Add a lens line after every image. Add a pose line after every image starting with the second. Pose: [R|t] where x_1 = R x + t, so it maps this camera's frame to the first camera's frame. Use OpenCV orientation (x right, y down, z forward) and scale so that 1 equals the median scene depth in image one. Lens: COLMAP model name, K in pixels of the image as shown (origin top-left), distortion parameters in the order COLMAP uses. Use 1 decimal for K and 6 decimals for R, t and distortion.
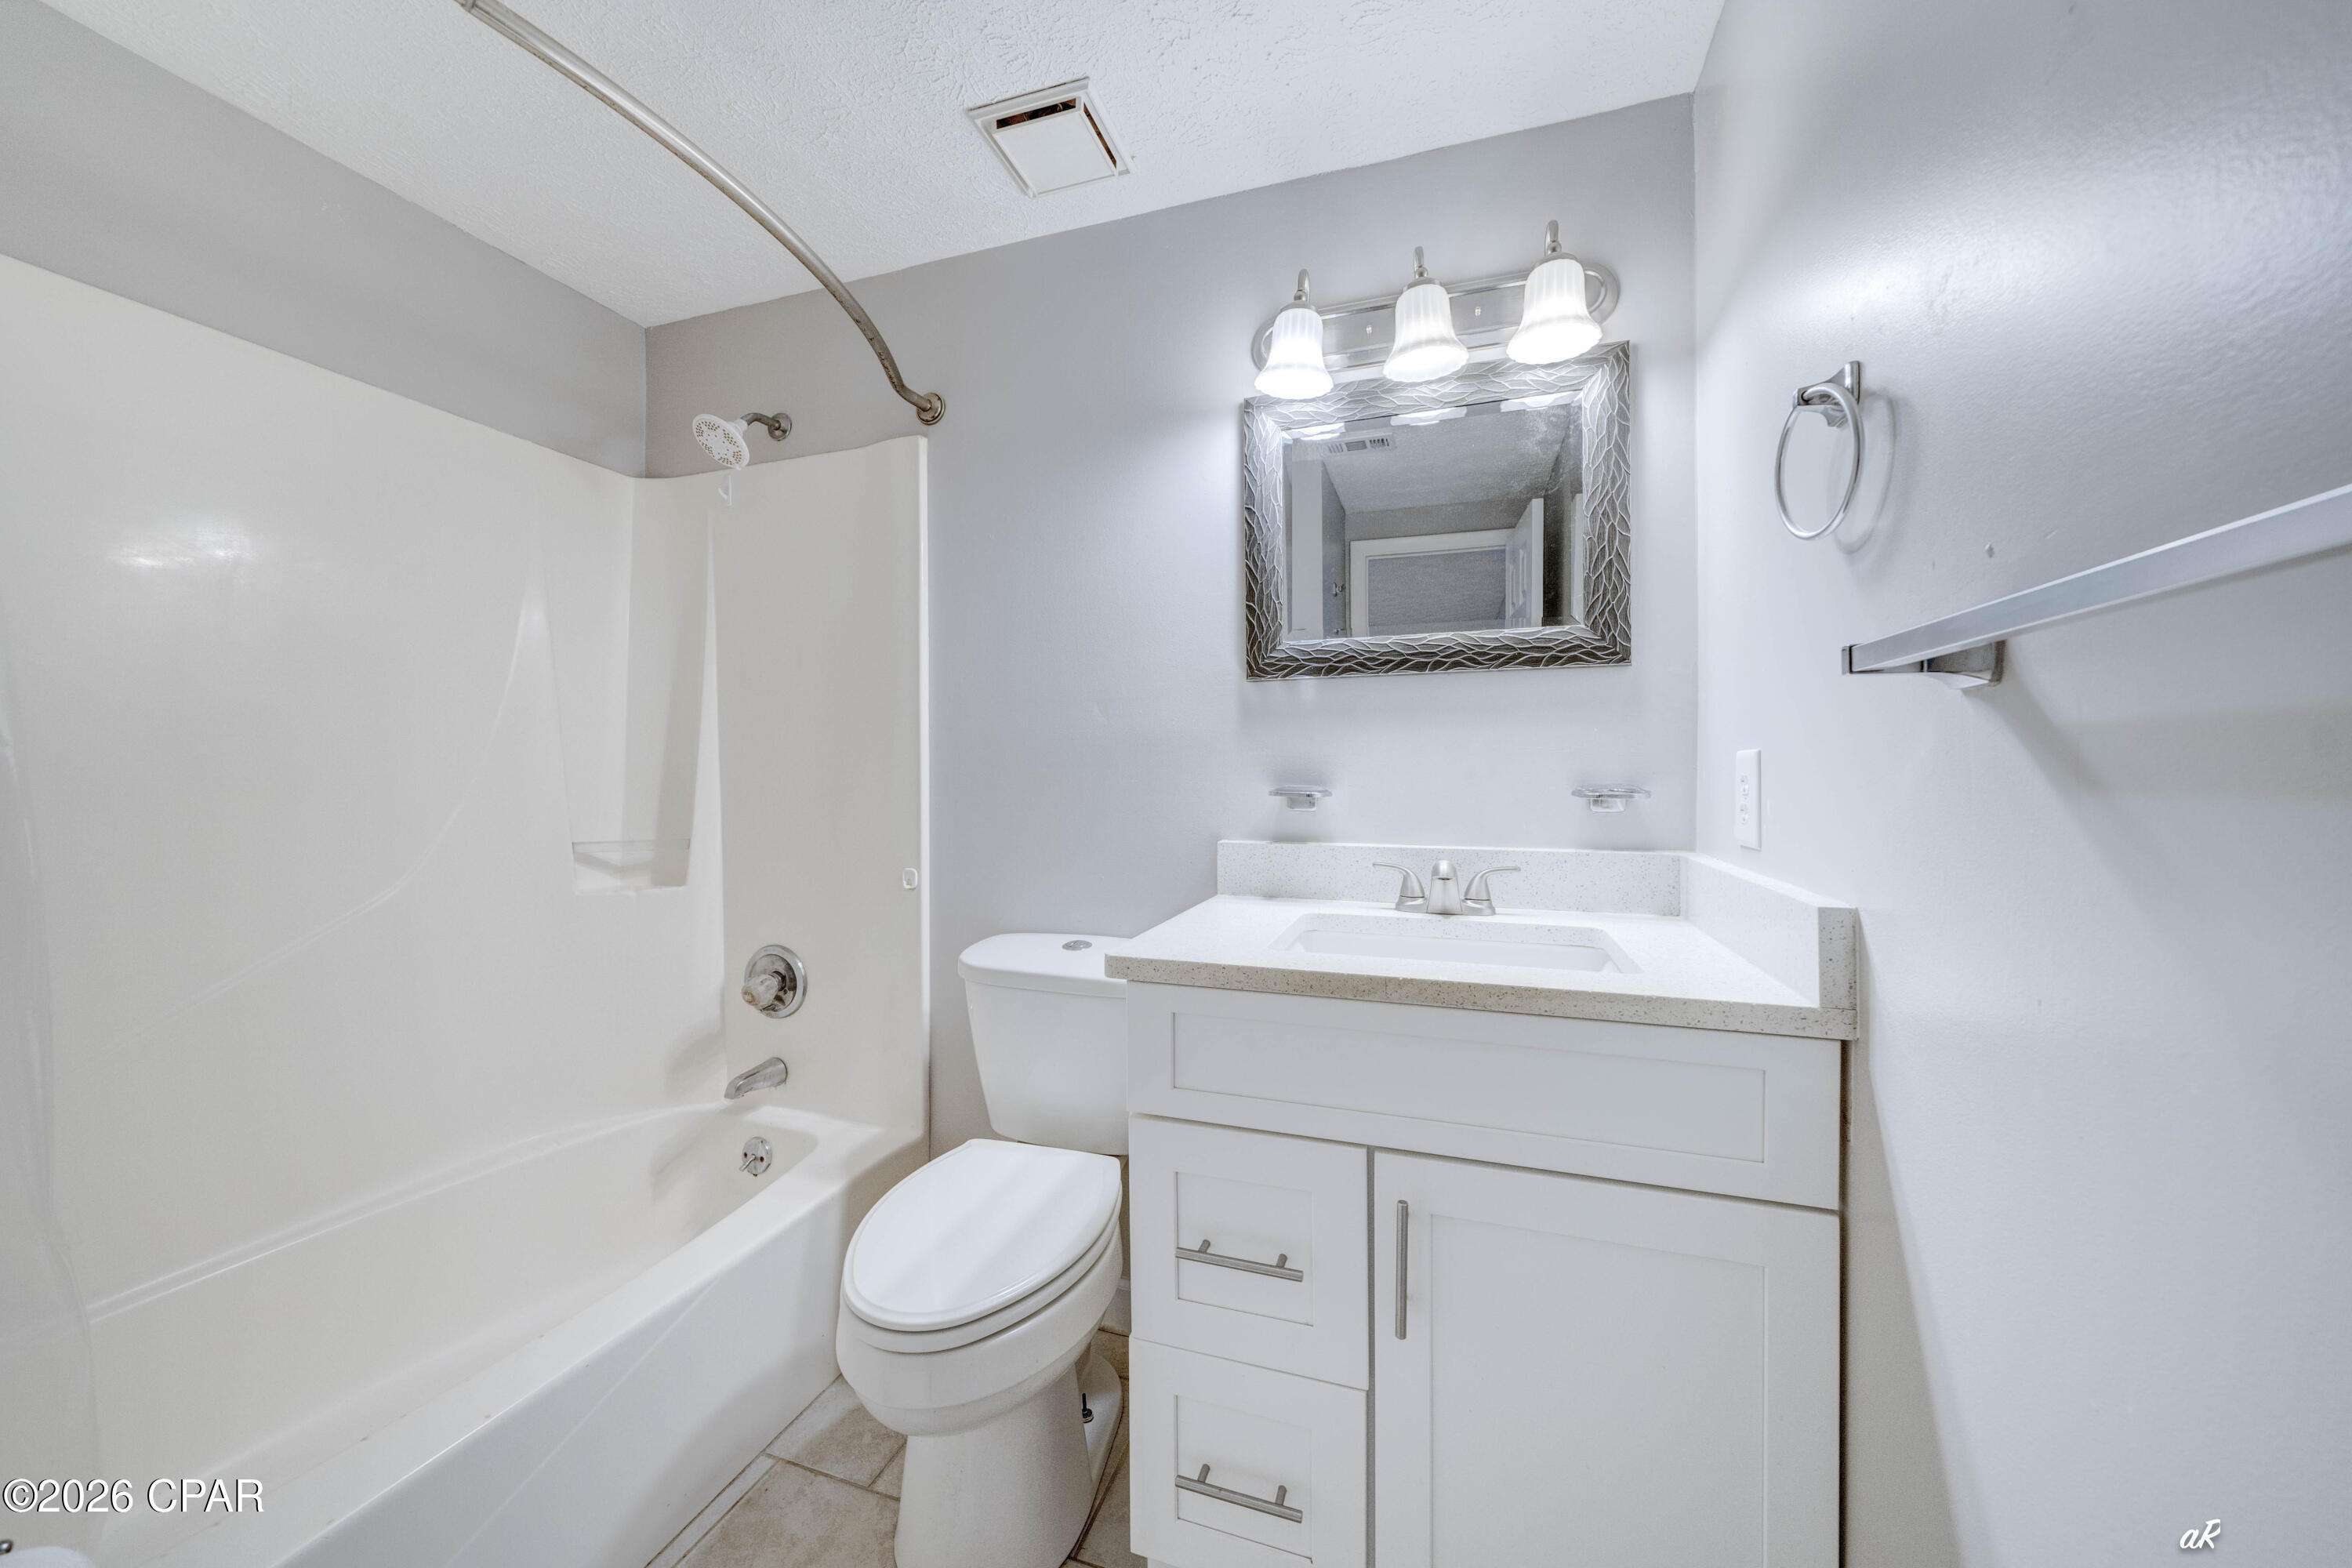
lens RADIAL K [[804.2, 0, 1176.4], [0, 804.2, 784.5], [0, 0, 1]] dist [-0.004276, 0.000043]
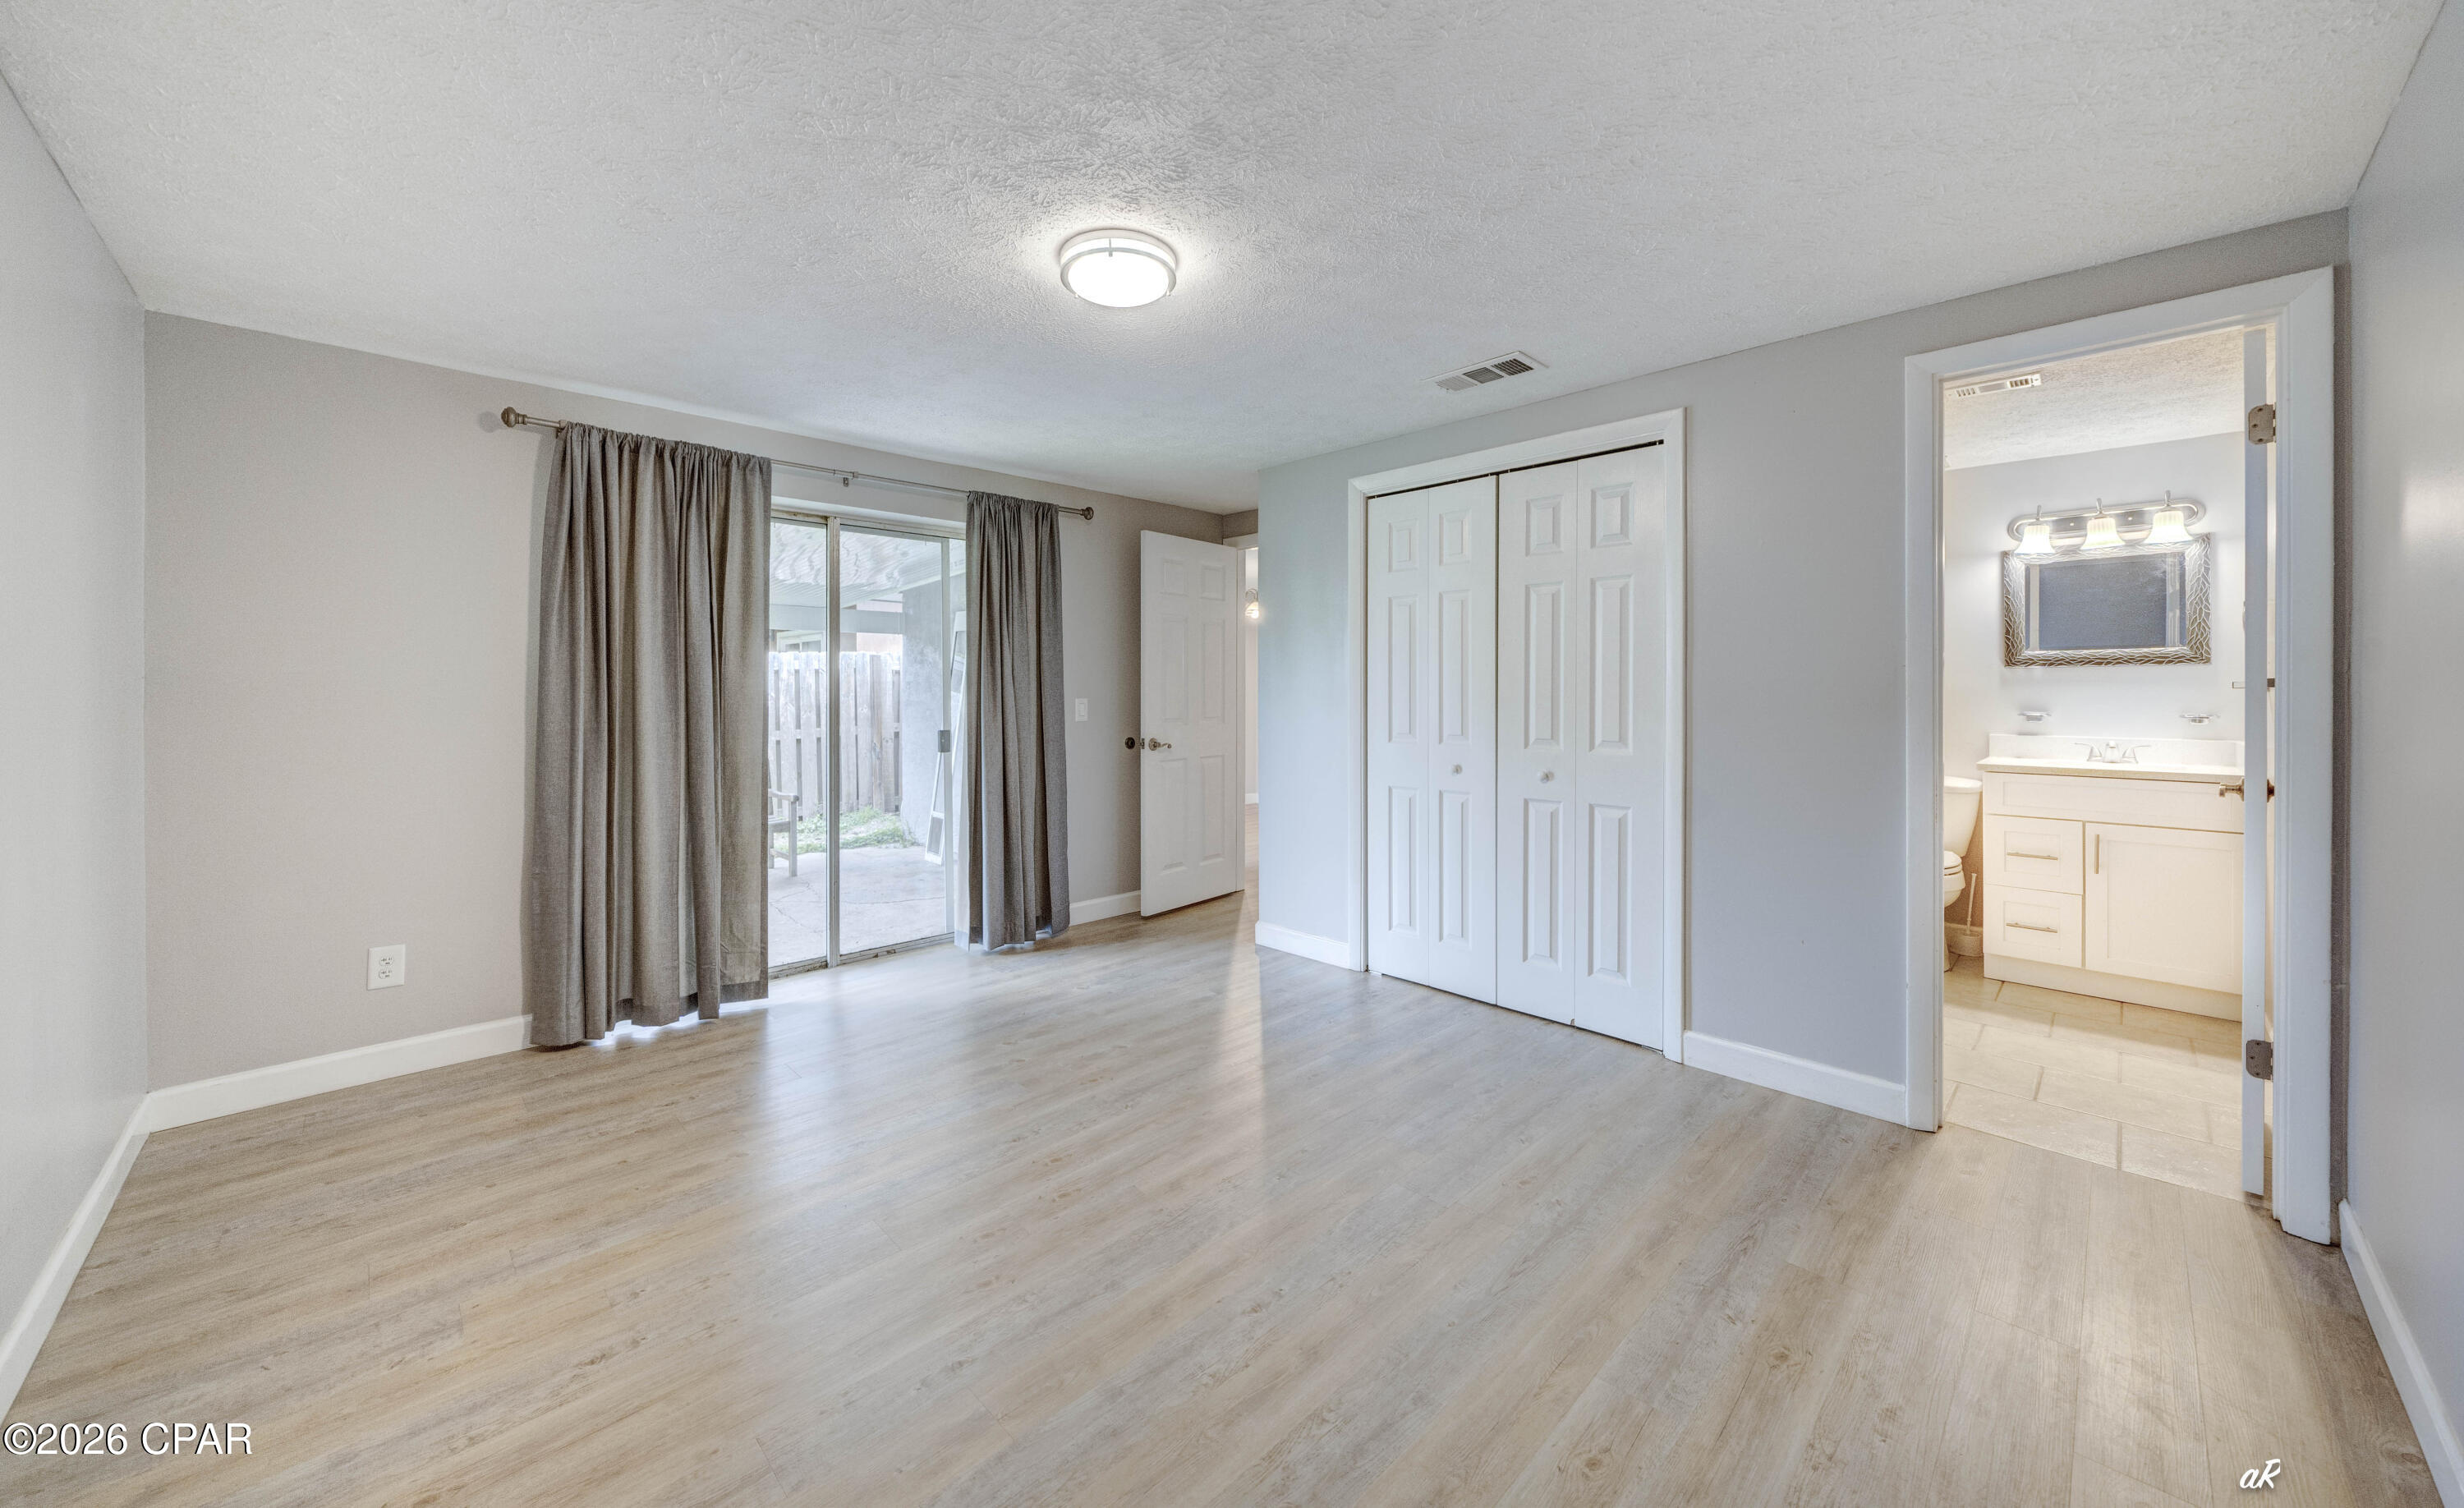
lens RADIAL K [[942.7, 0, 1215.0], [0, 942.7, 690.0], [0, 0, 1]] dist [-0.006993, -0.000195]
pose [[0.904049, 0.003317, -0.427417, -0.873594], [-0.008385, 0.999915, -0.009976, -0.016694], [0.427347, 0.012603, 0.904000, -2.612041]]
